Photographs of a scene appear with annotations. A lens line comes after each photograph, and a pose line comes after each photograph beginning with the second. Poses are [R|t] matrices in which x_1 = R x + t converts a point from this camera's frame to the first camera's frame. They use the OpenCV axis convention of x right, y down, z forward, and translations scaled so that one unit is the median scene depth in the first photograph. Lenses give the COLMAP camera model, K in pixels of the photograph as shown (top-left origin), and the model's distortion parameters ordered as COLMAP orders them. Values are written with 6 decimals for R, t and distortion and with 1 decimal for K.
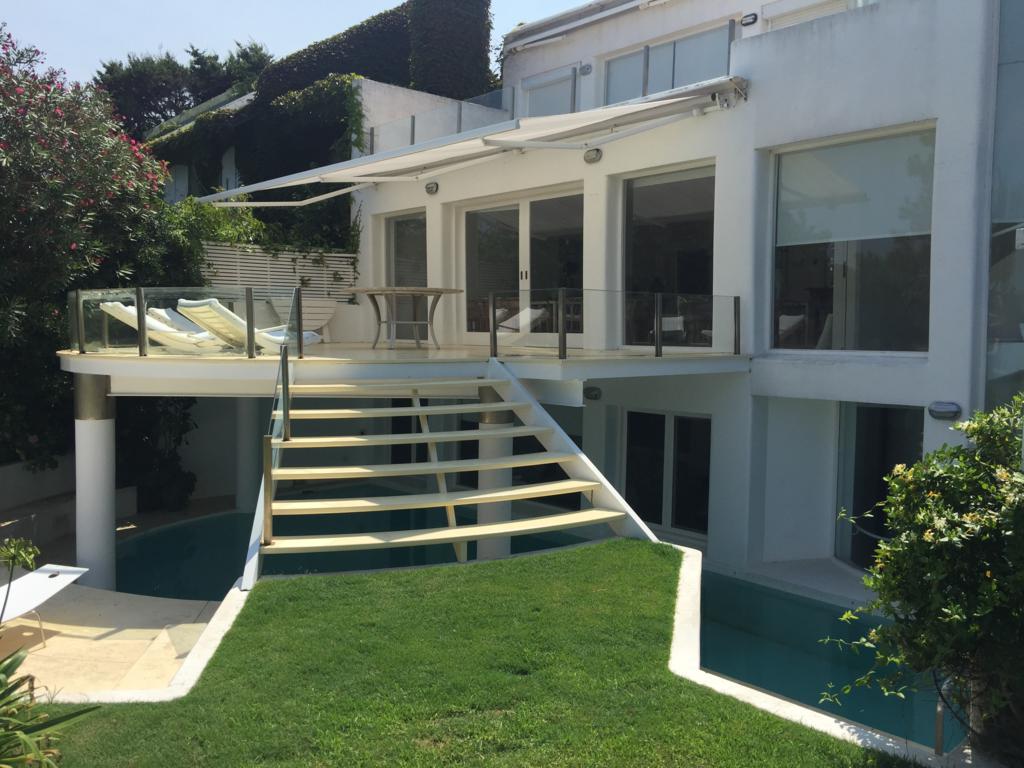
lens RADIAL K [[877.4, 0, 512.0], [0, 877.4, 384.0], [0, 0, 1]] dist [0.012454, 0.003393]
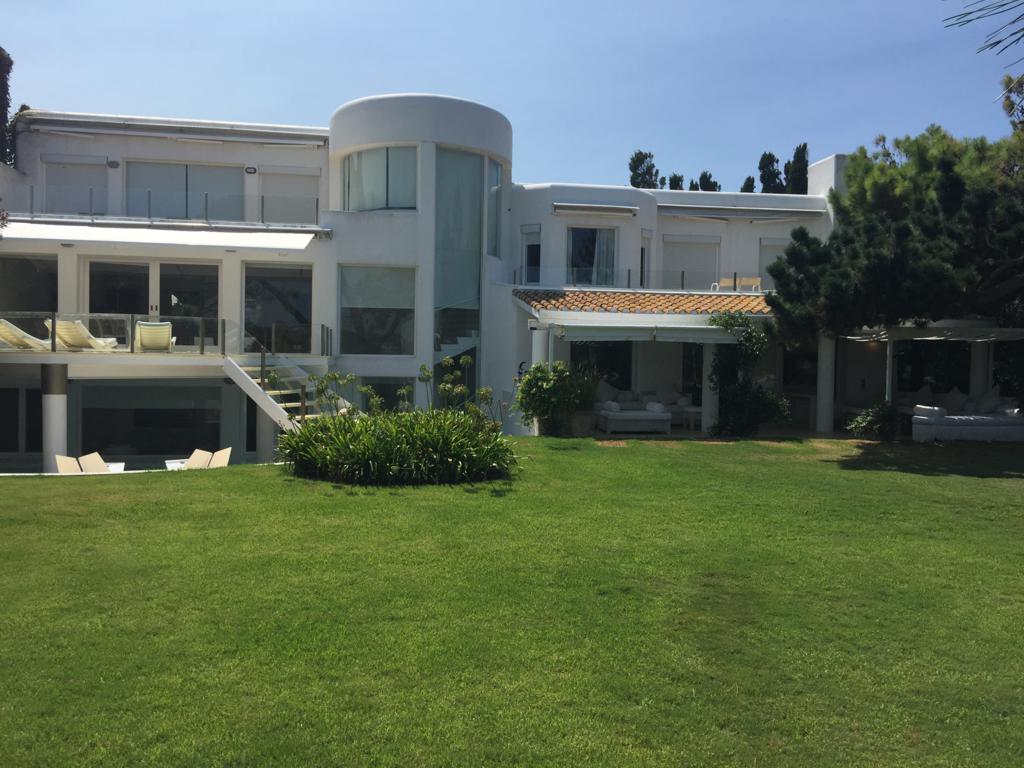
lens RADIAL K [[858.1, 0, 540.0], [0, 858.1, 362.0], [0, 0, 1]] dist [0.122191, -0.223826]
pose [[0.531506, 0.003032, 0.847049, -1.262291], [0.043802, 0.998557, -0.031059, 0.066107], [-0.845921, 0.053611, 0.530607, -0.548828]]
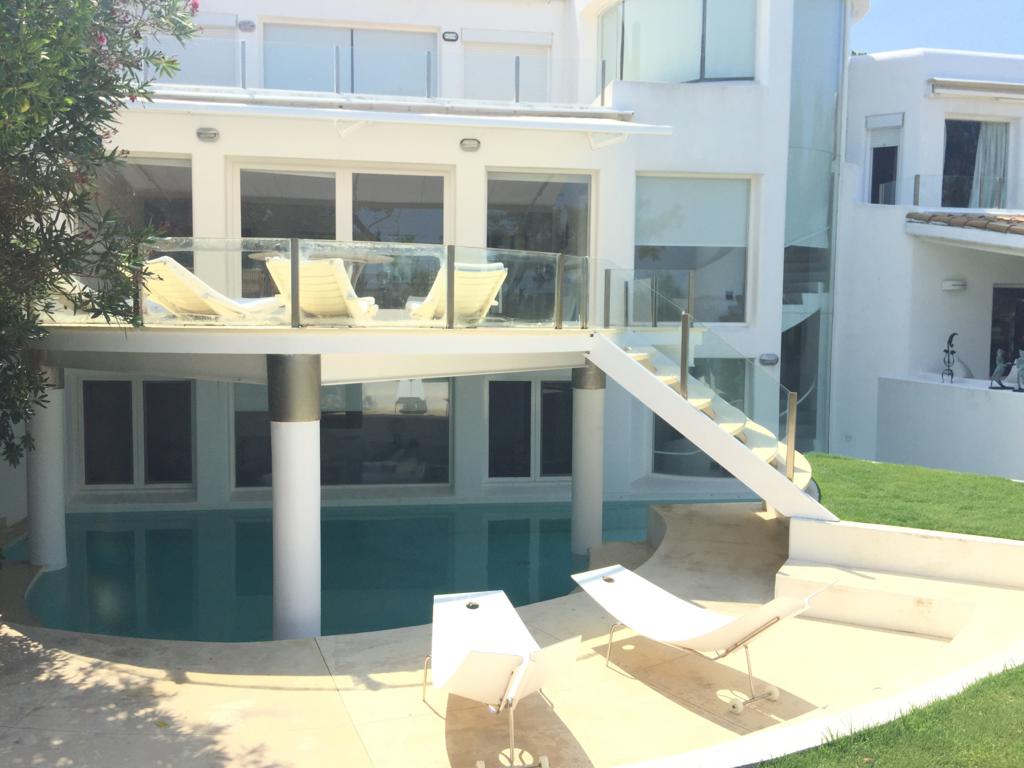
lens RADIAL K [[857.0, 0, 537.4], [0, 857.0, 383.1], [0, 0, 1]] dist [0.121583, -0.230896]
pose [[0.548541, -0.059381, 0.834012, -0.894957], [0.048245, 0.998061, 0.039330, -0.008085], [-0.834731, 0.018662, 0.550342, 0.420244]]
